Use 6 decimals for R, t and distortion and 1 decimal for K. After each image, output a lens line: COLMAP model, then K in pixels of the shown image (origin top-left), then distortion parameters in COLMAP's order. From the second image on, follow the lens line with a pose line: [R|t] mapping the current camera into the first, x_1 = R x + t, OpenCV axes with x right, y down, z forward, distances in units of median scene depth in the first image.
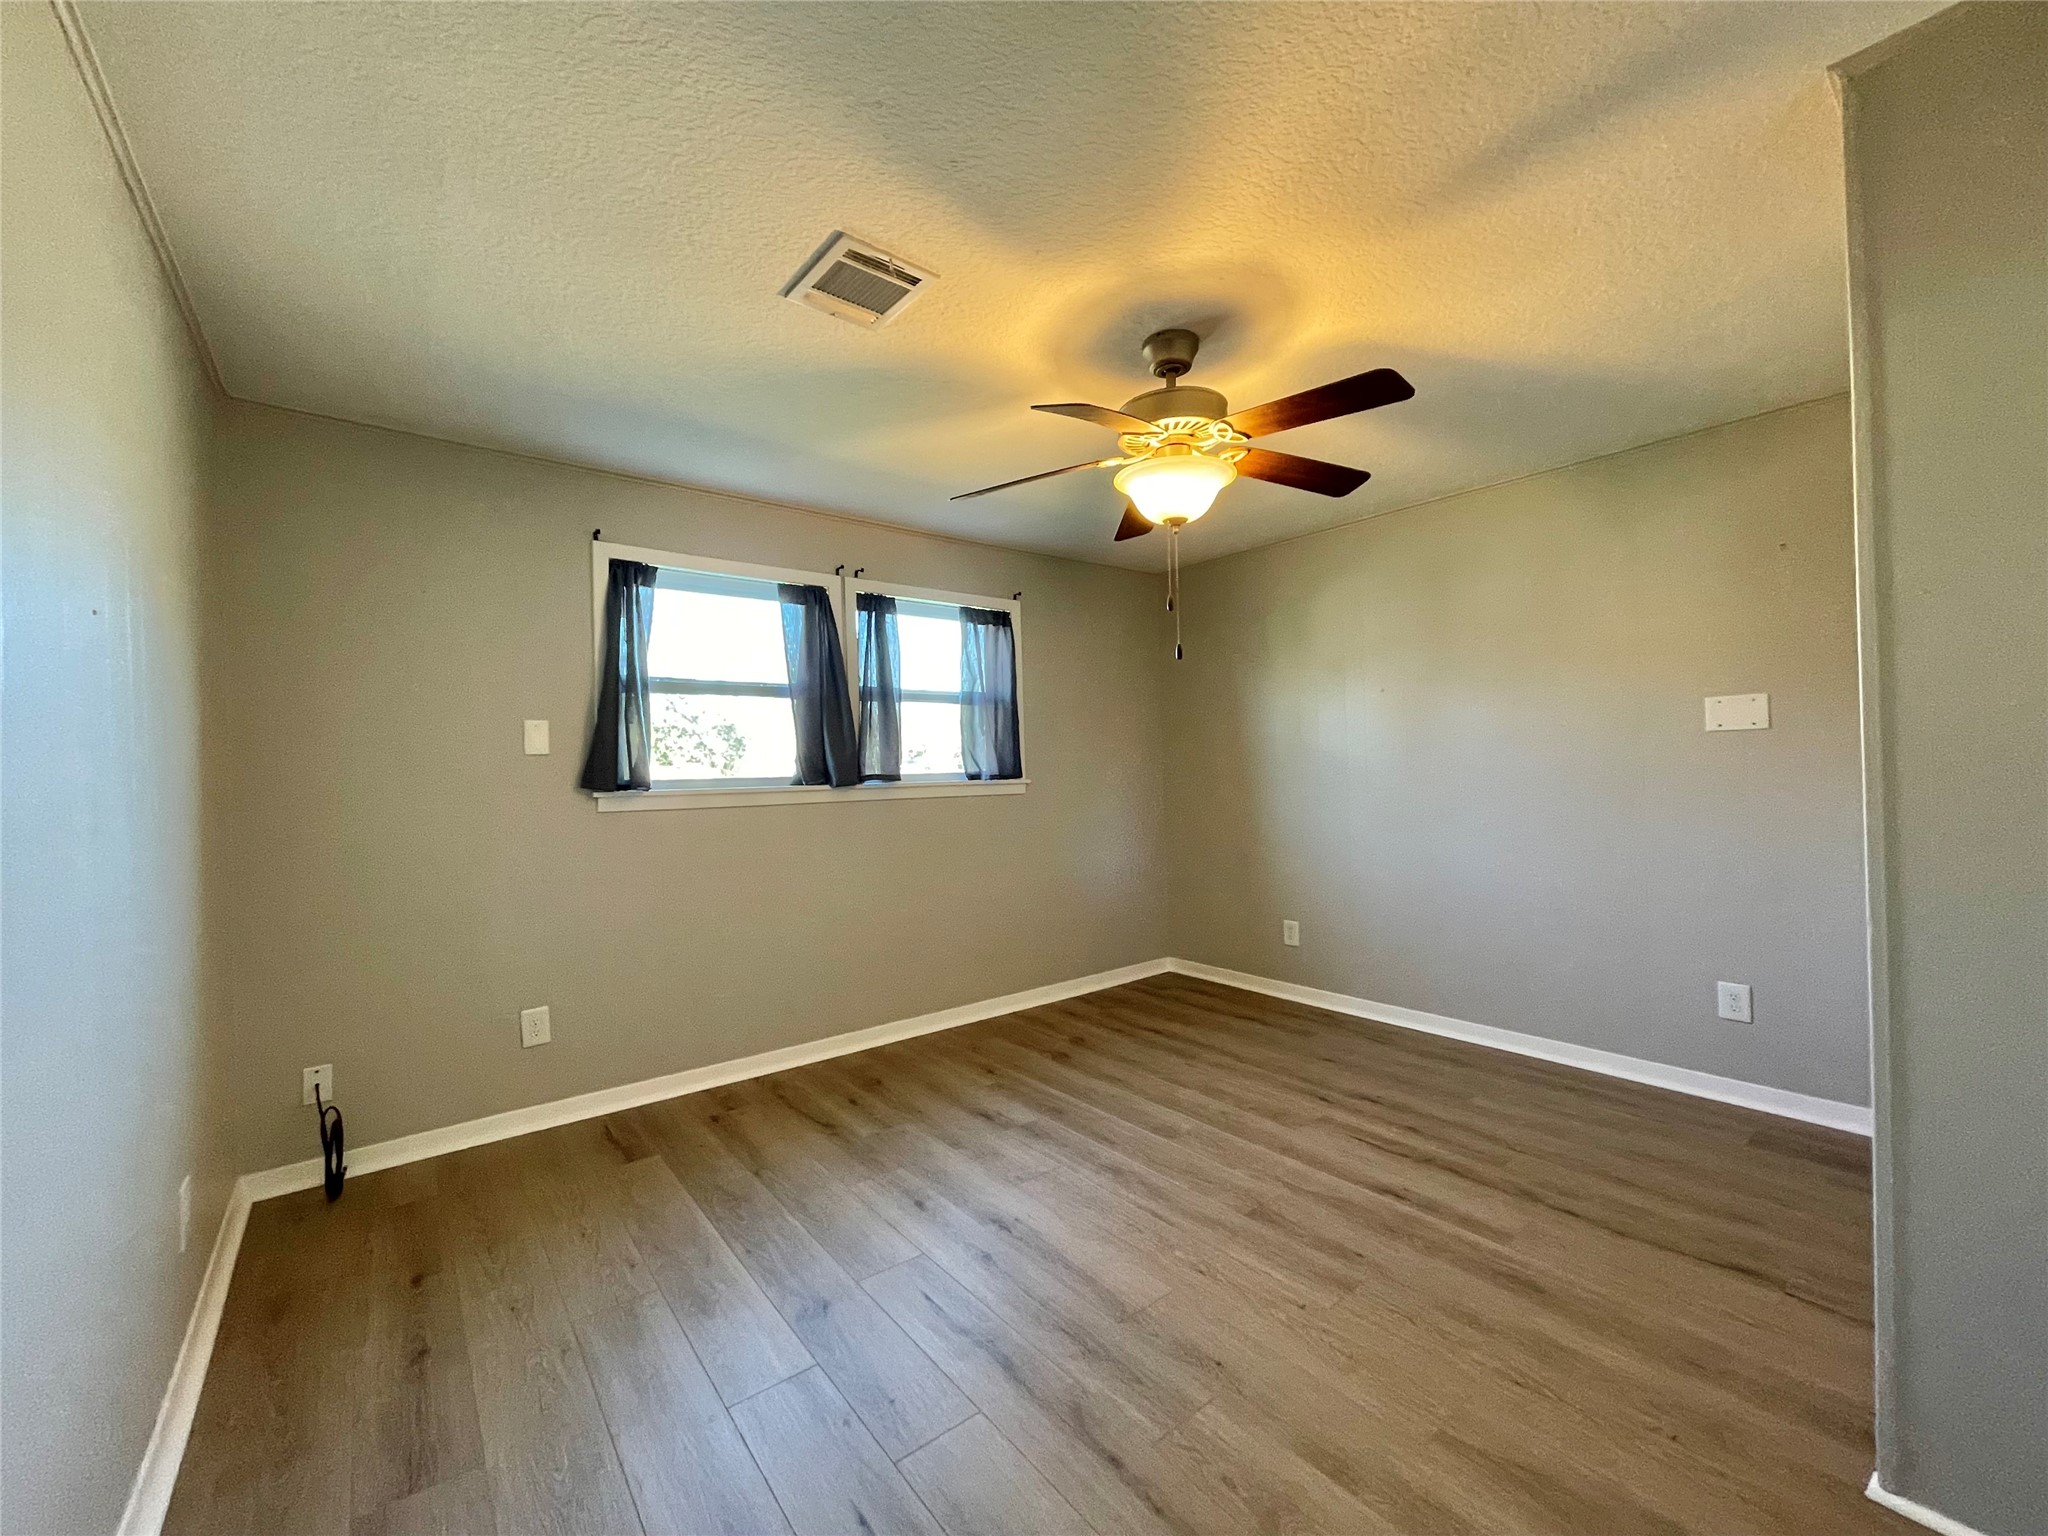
lens RADIAL K [[823.4, 0, 1024.0], [0, 823.4, 768.0], [0, 0, 1]] dist [-0.002245, 0.000201]
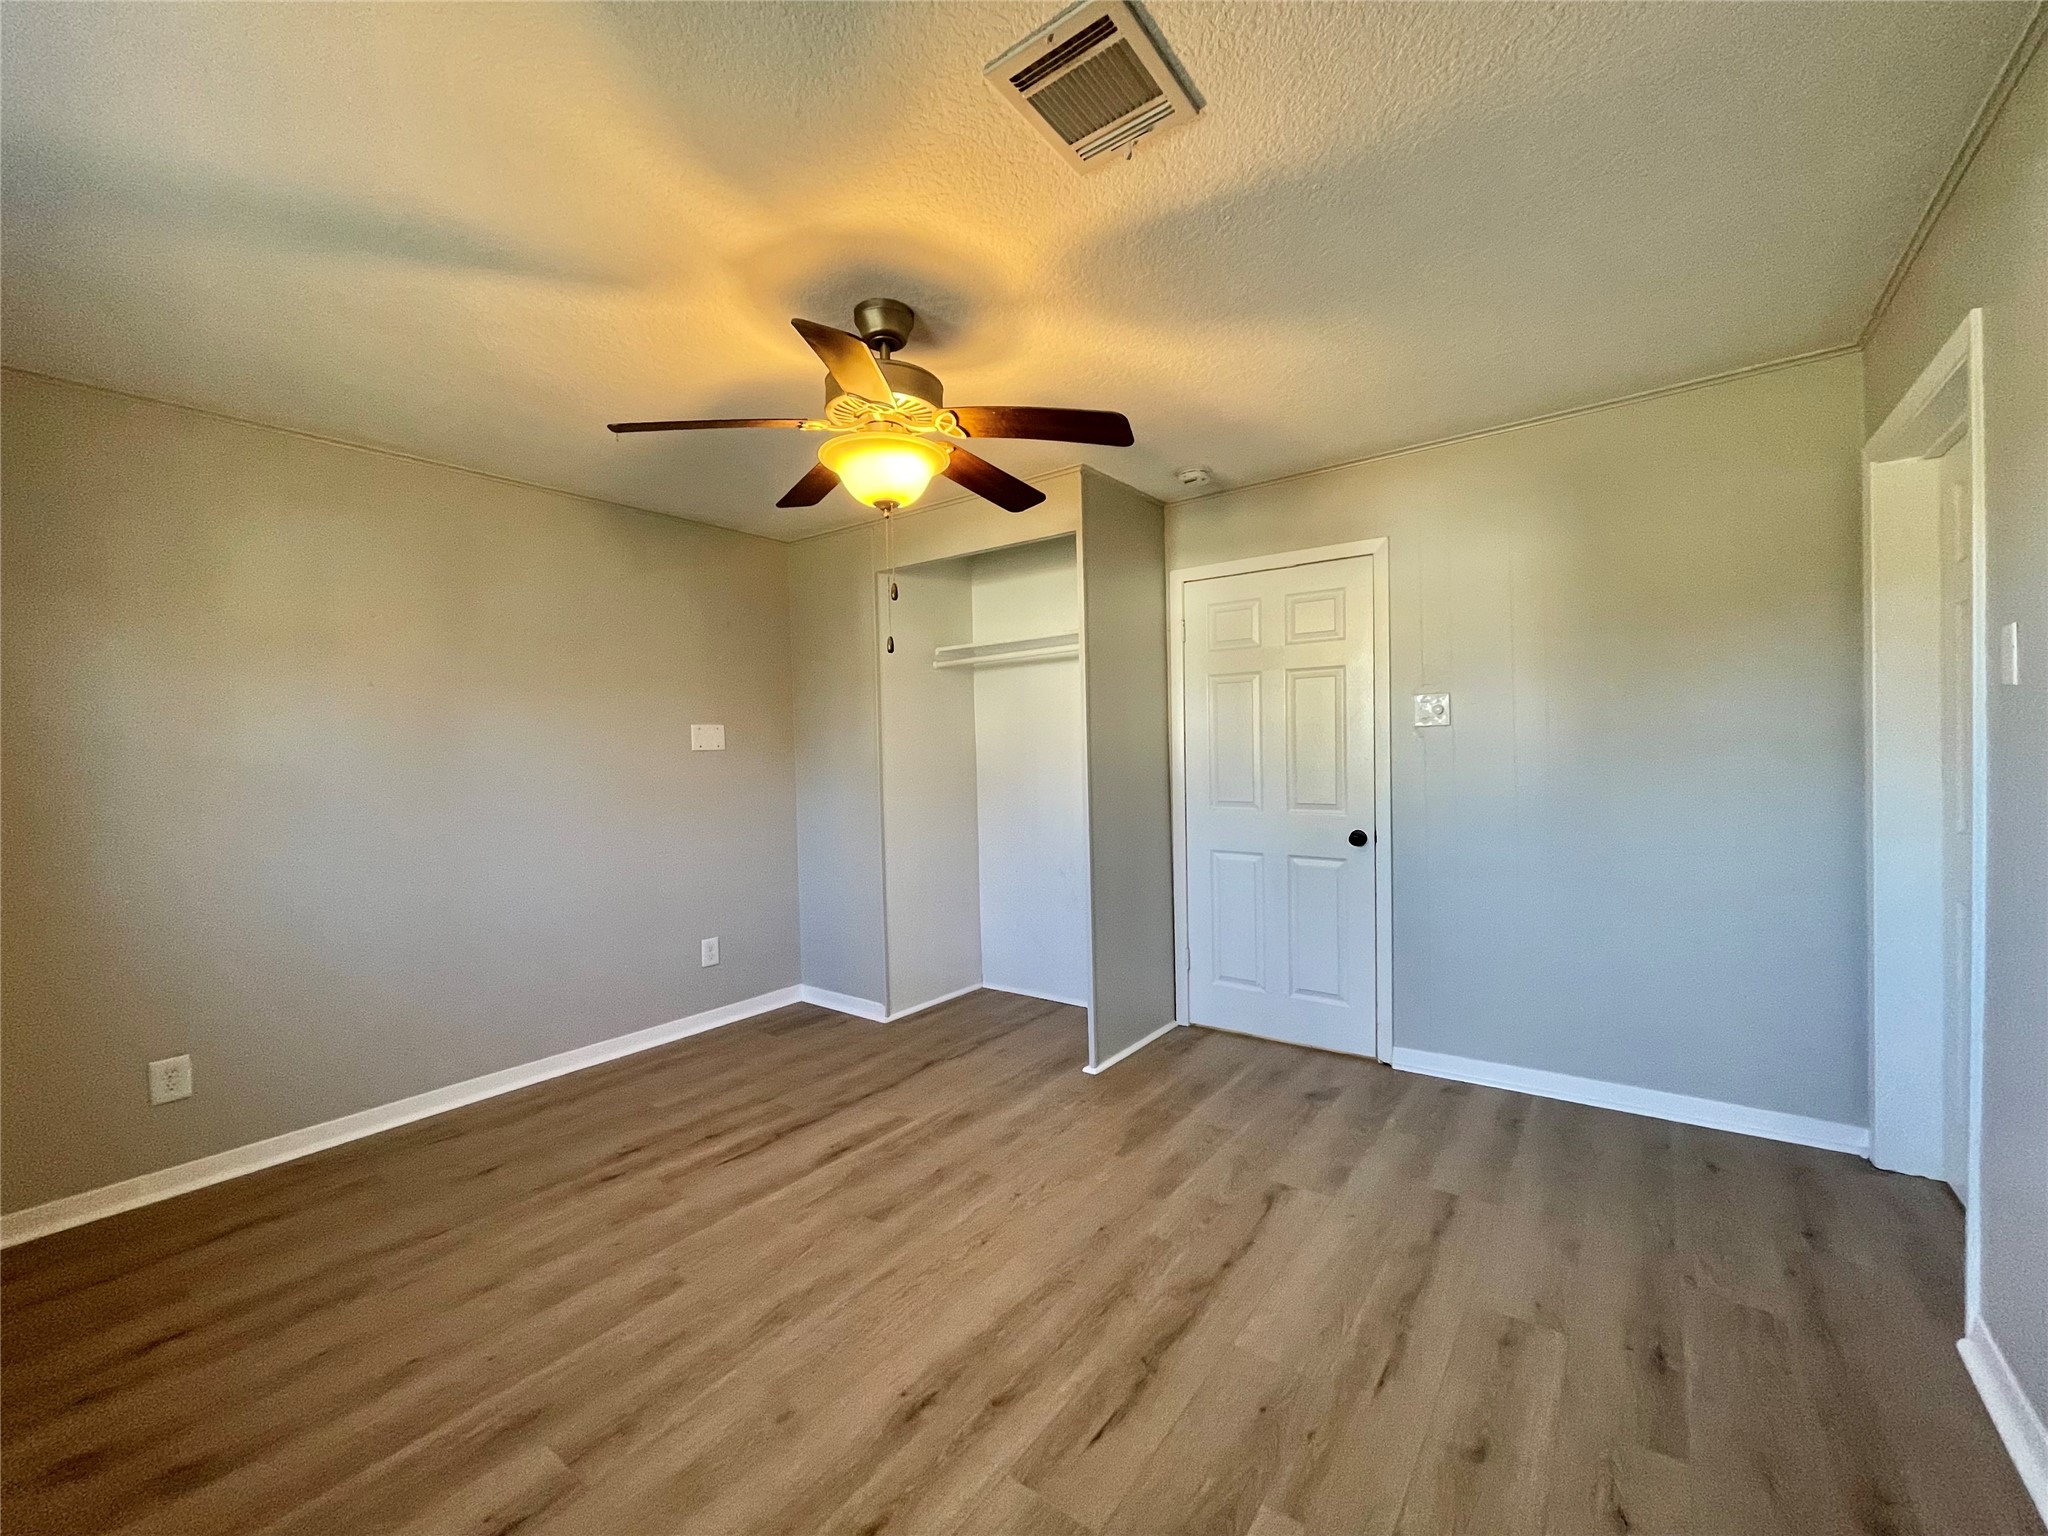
lens RADIAL K [[823.4, 0, 1024.0], [0, 823.4, 768.0], [0, 0, 1]] dist [-0.002245, 0.000201]
pose [[-0.242420, 0.011616, 0.970102, -0.601483], [0.033438, 0.999434, -0.003611, 0.005583], [-0.969595, 0.031562, -0.242671, 0.860972]]
